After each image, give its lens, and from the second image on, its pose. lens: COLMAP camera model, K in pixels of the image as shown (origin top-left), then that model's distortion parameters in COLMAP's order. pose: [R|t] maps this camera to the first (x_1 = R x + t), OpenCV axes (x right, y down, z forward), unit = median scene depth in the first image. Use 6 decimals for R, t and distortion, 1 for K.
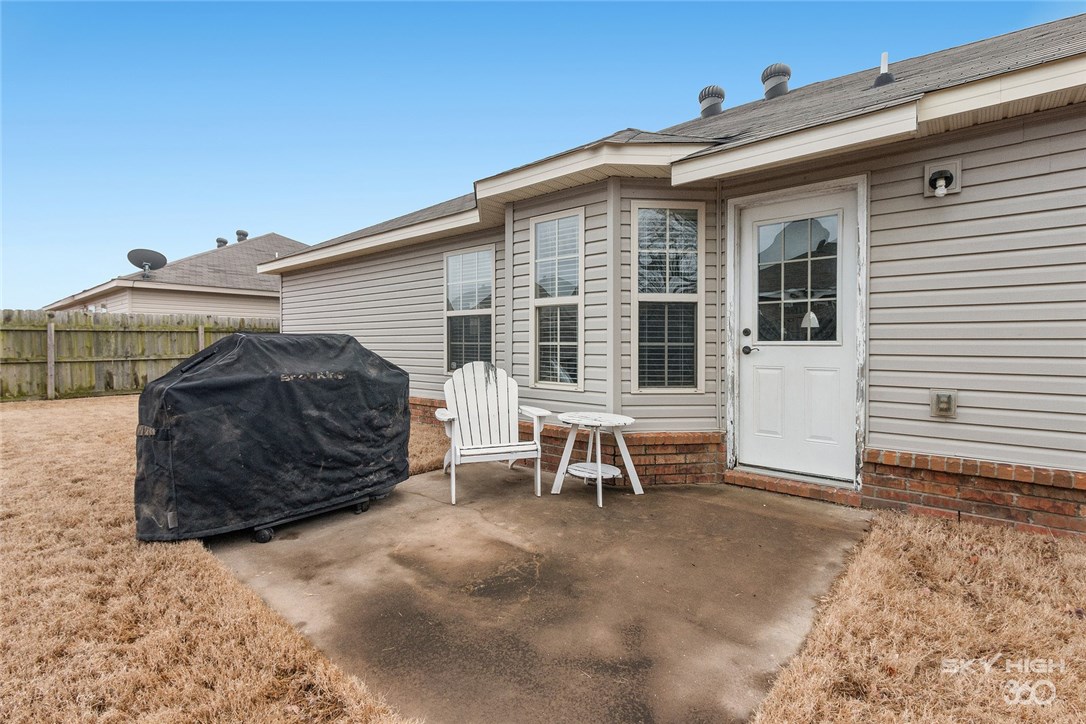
lens RADIAL K [[510.7, 0, 547.4], [0, 510.7, 366.4], [0, 0, 1]] dist [0.002534, -0.001949]
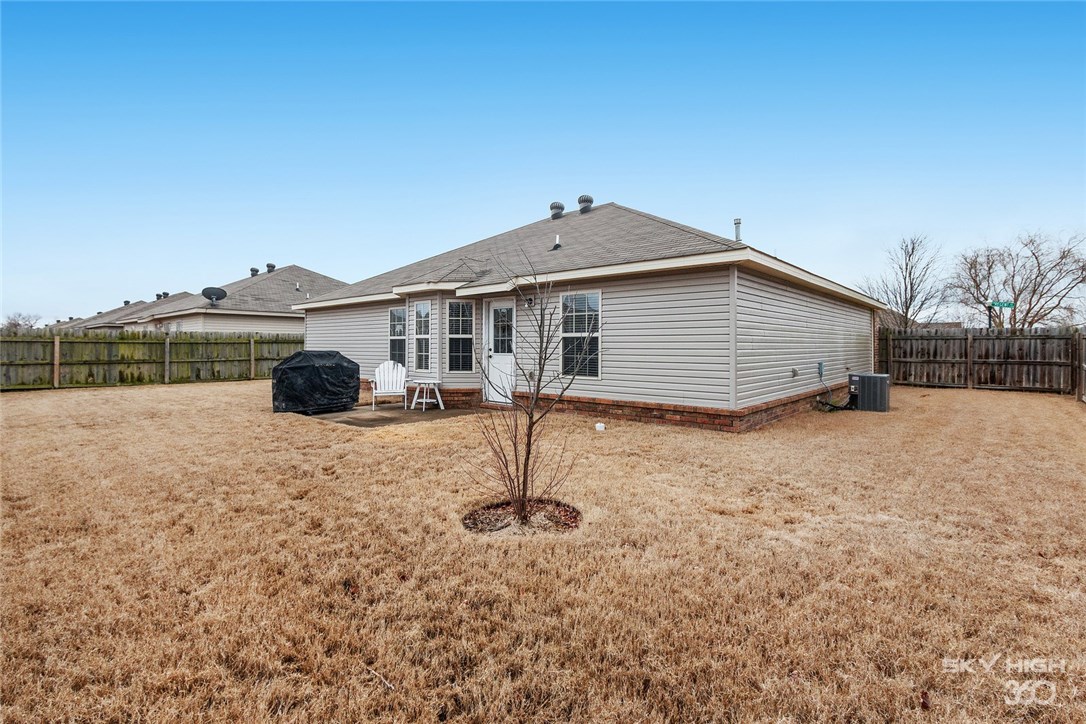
lens RADIAL K [[510.7, 0, 541.2], [0, 510.7, 351.1], [0, 0, 1]] dist [0.002534, -0.001949]
pose [[0.999734, 0.002386, -0.022930, 0.700582], [-0.003234, 0.999311, -0.036981, 0.034982], [0.022825, 0.037045, 0.999053, -1.569968]]
